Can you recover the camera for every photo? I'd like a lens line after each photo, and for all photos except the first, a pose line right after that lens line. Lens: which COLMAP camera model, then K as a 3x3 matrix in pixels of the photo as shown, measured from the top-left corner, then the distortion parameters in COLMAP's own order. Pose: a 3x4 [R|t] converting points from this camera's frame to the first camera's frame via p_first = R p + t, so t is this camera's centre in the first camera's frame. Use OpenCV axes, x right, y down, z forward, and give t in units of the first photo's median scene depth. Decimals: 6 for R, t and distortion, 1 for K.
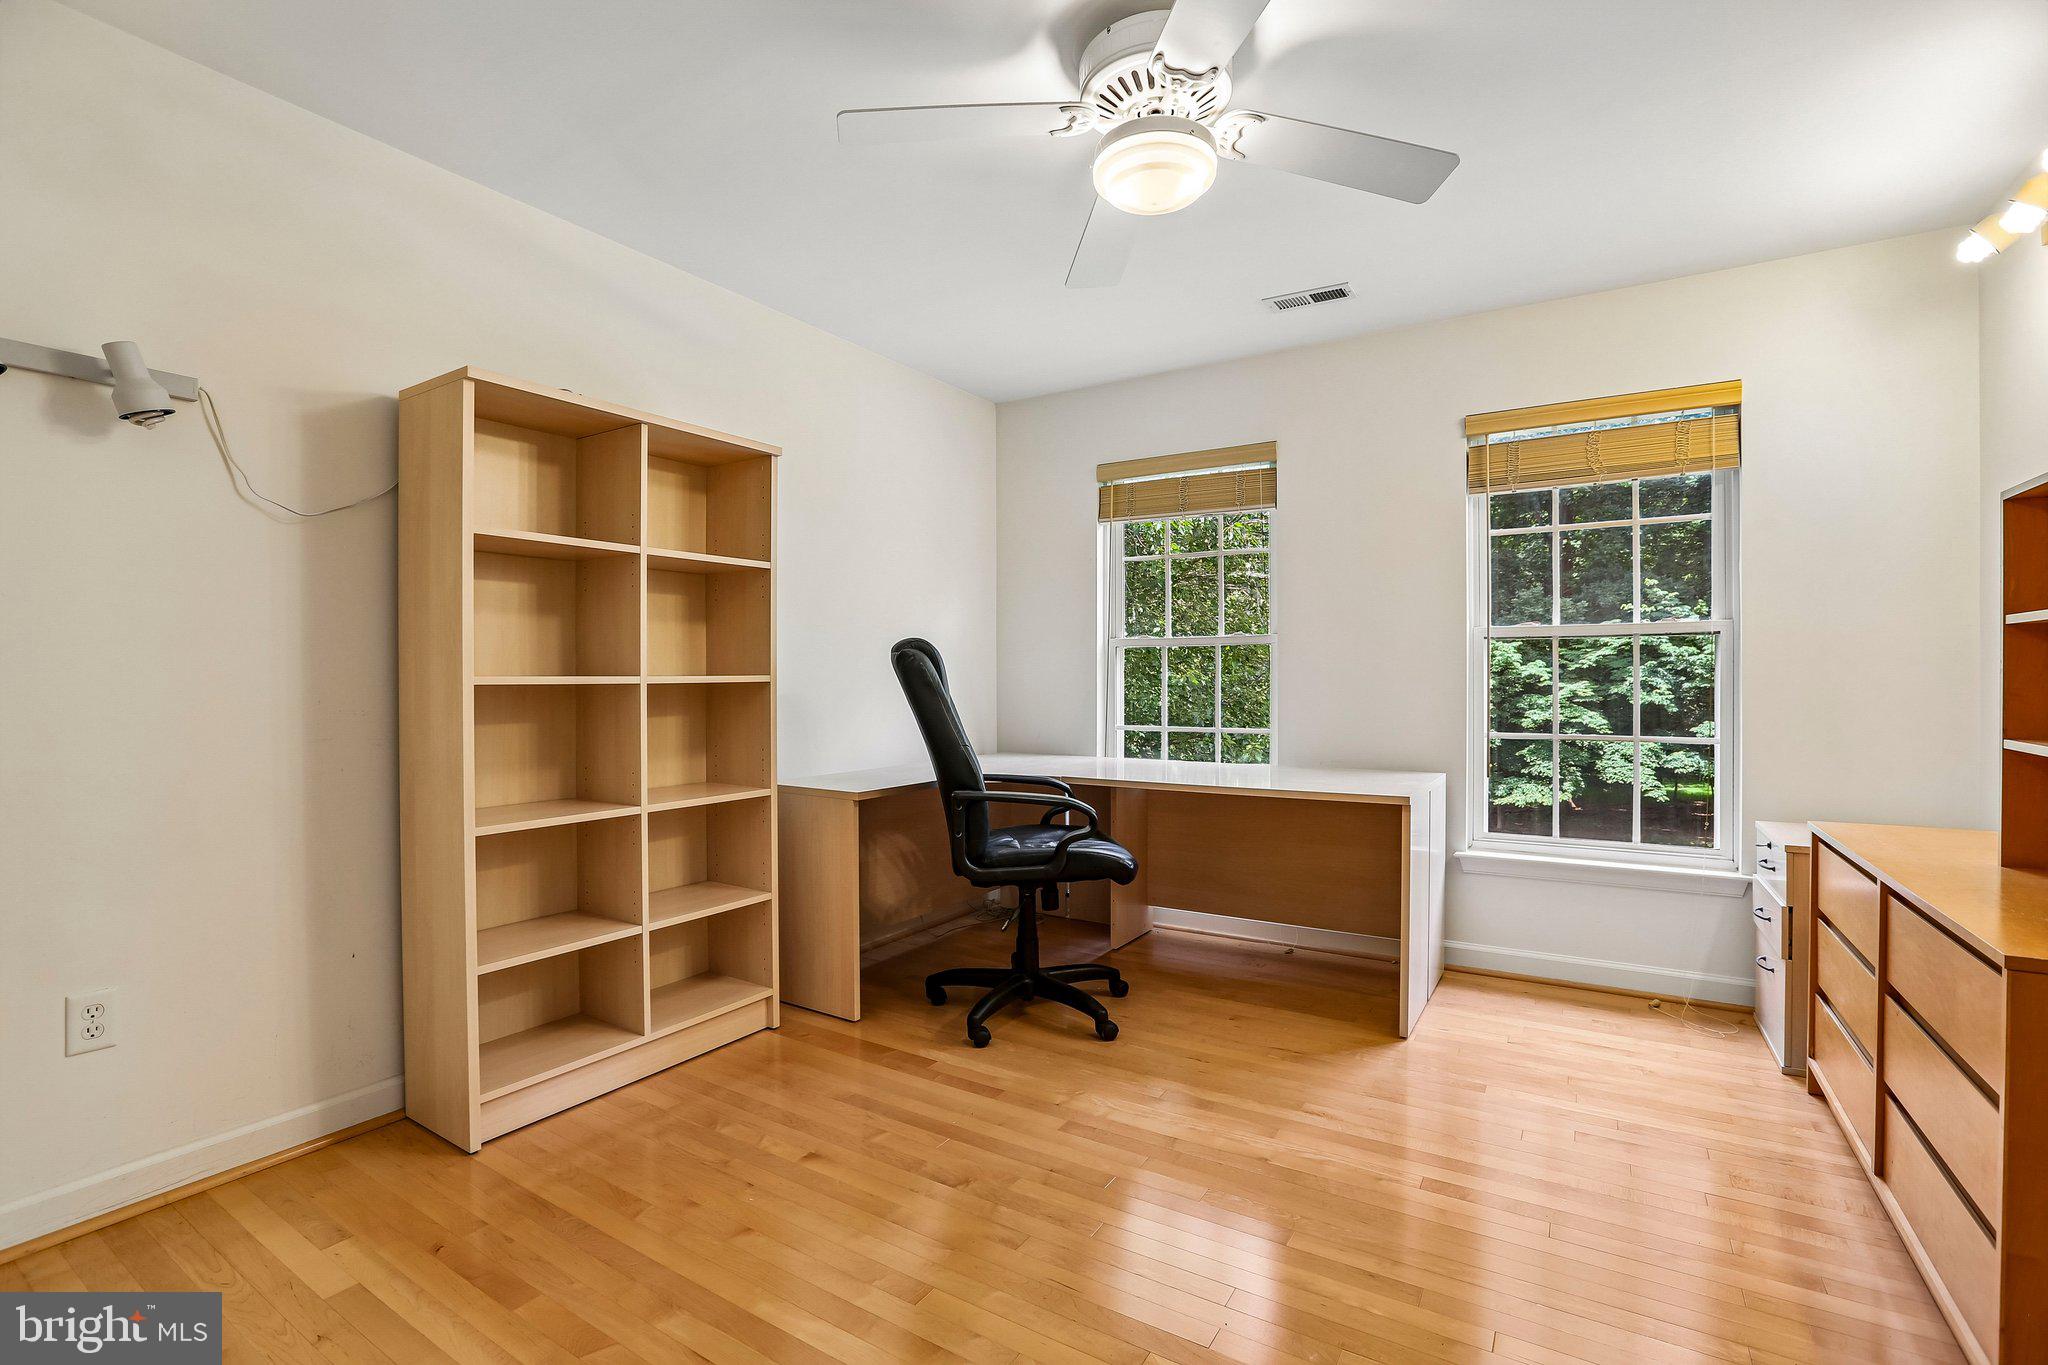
lens RADIAL K [[932.3, 0, 1020.1], [0, 932.3, 687.5], [0, 0, 1]] dist [-0.029456, 0.004327]
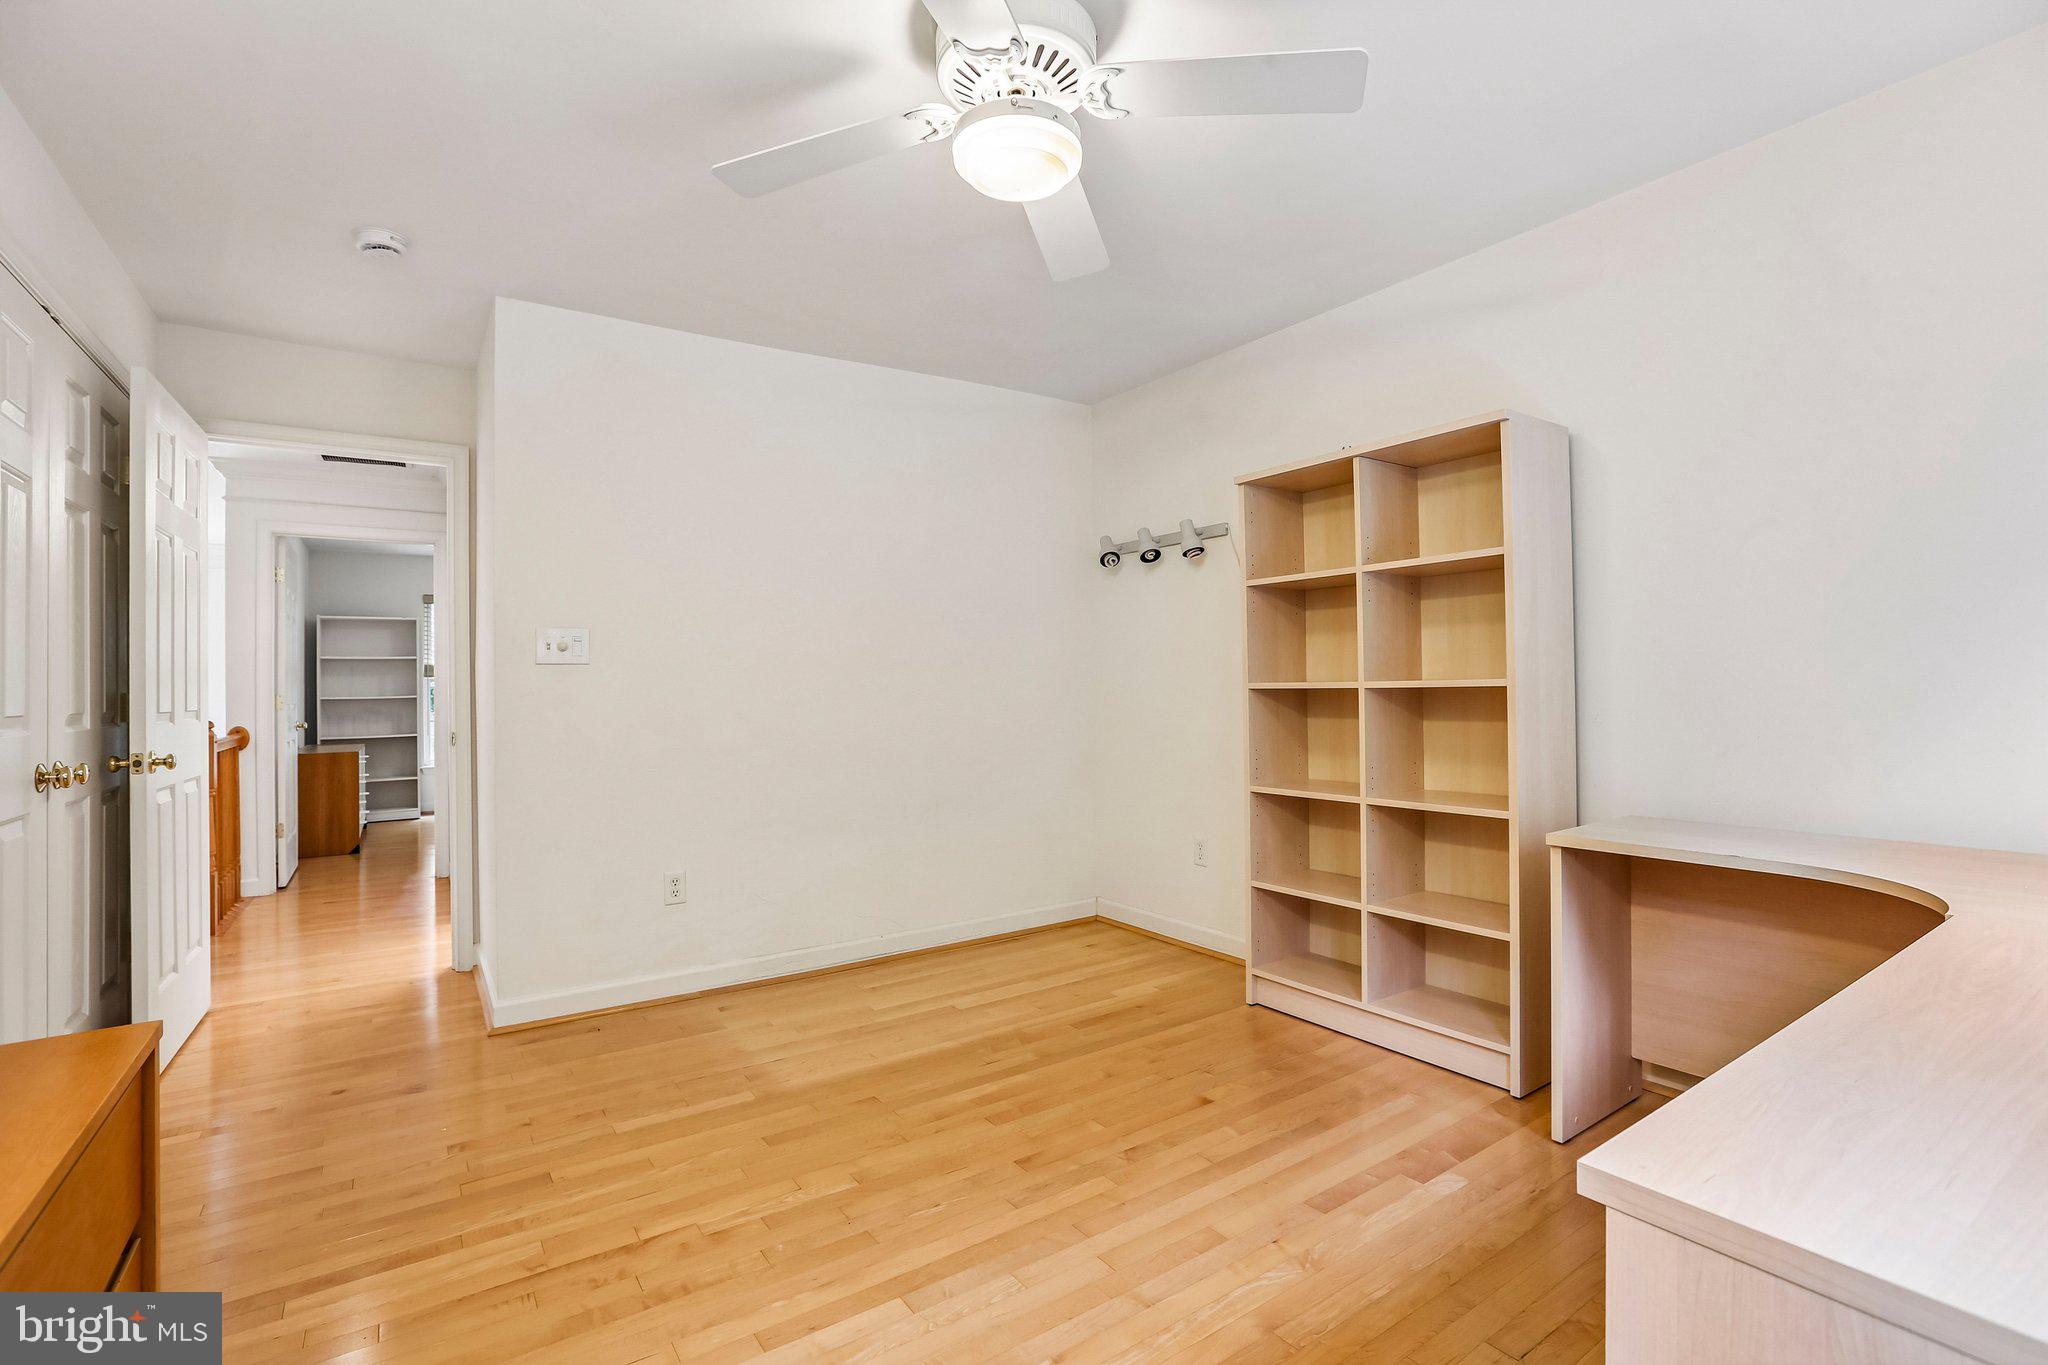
lens RADIAL K [[932.3, 0, 1033.0], [0, 932.3, 679.1], [0, 0, 1]] dist [-0.029456, 0.004327]
pose [[-0.396358, -0.009054, -0.918052, 0.789597], [0.005039, 0.999915, -0.012037, -0.001582], [0.918082, -0.009397, -0.396278, 1.090453]]
